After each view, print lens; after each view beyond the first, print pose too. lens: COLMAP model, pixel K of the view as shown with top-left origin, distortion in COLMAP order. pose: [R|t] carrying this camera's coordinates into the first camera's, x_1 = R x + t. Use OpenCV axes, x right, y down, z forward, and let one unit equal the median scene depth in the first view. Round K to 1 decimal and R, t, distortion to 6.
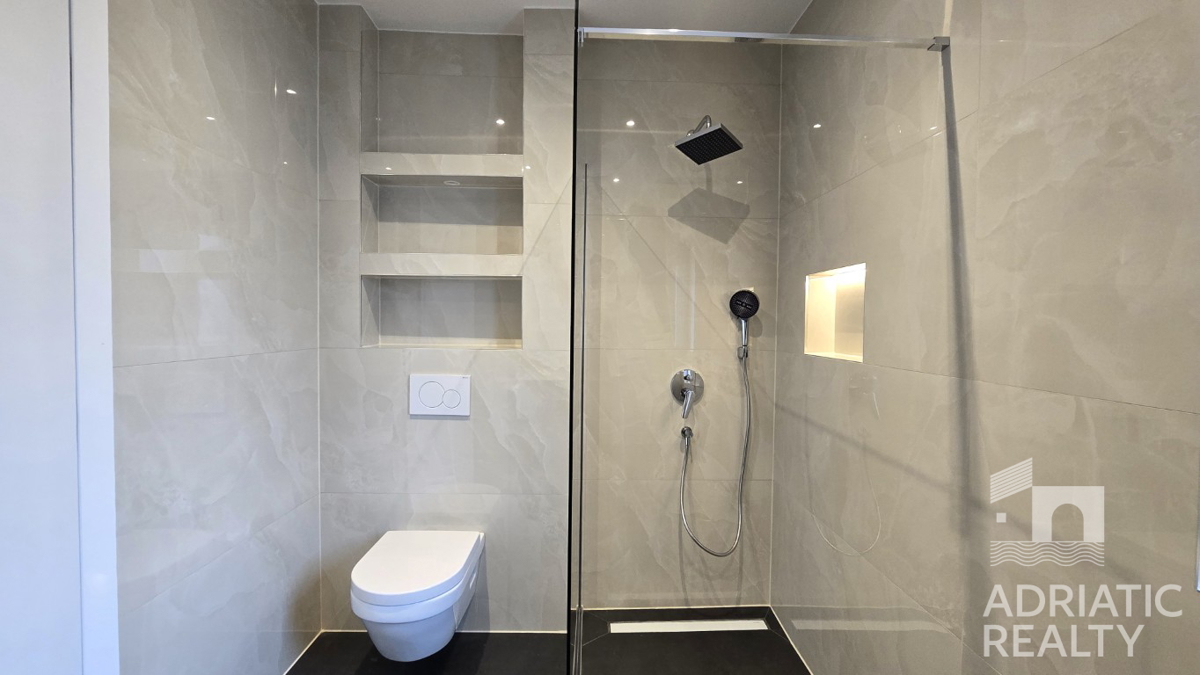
lens RADIAL K [[505.7, 0, 600.0], [0, 505.7, 337.5], [0, 0, 1]] dist [-0.000387, -0.000225]
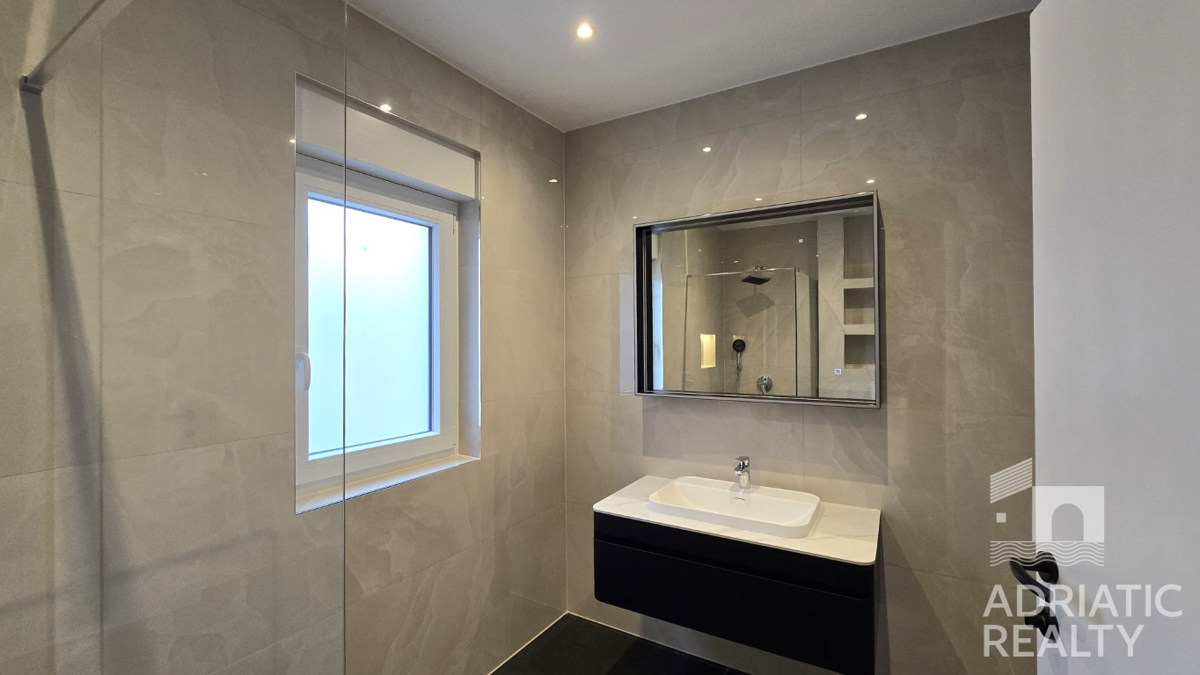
lens RADIAL K [[505.7, 0, 600.0], [0, 505.7, 337.5], [0, 0, 1]] dist [-0.000387, -0.000225]
pose [[-0.843585, -0.007378, 0.536944, -0.715260], [0.013564, 0.999294, 0.035042, -0.207872], [-0.536824, 0.036844, -0.842890, 1.456826]]
